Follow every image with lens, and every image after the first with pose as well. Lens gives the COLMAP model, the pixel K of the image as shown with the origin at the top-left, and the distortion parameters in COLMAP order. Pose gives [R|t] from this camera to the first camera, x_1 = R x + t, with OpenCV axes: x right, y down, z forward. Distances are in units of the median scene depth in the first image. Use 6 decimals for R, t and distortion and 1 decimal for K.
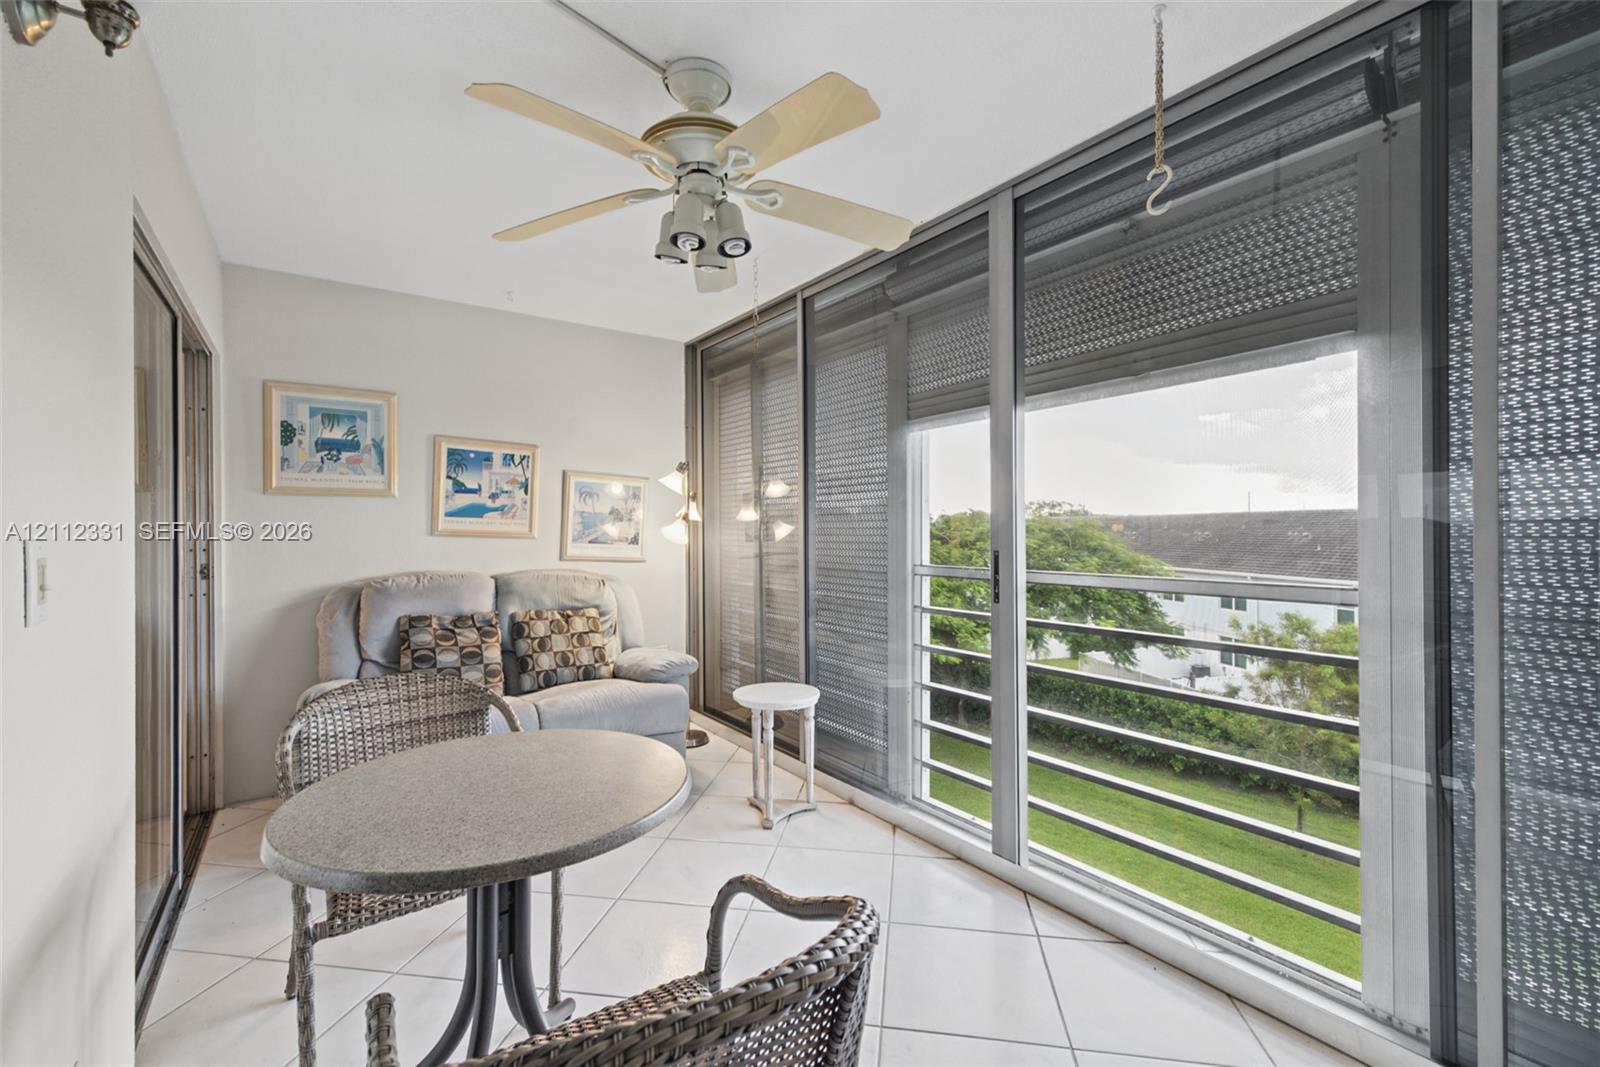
lens RADIAL K [[695.1, 0, 800.0], [0, 695.1, 533.5], [0, 0, 1]] dist [0.011337, -0.000014]
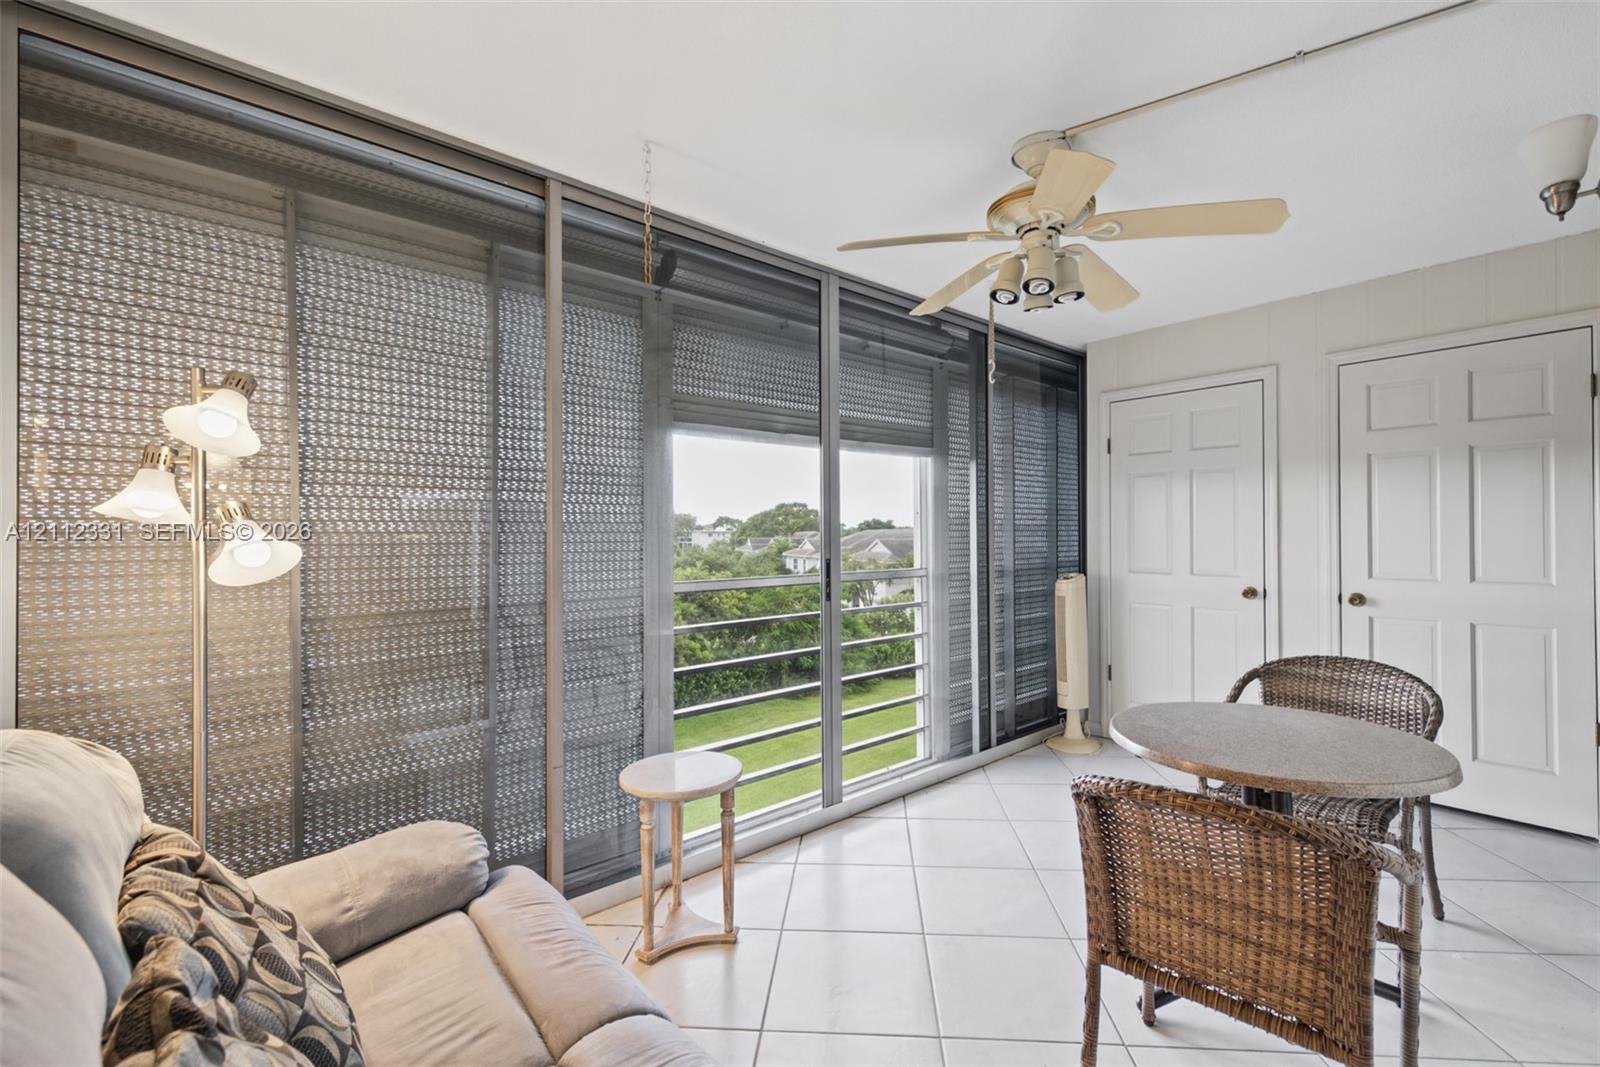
lens RADIAL K [[695.1, 0, 800.0], [0, 695.1, 533.5], [0, 0, 1]] dist [0.011337, -0.000014]
pose [[-0.096503, 0.004672, 0.995322, -0.971570], [0.006814, 0.999969, -0.004033, -0.018074], [-0.995309, 0.006393, -0.096531, 1.205506]]
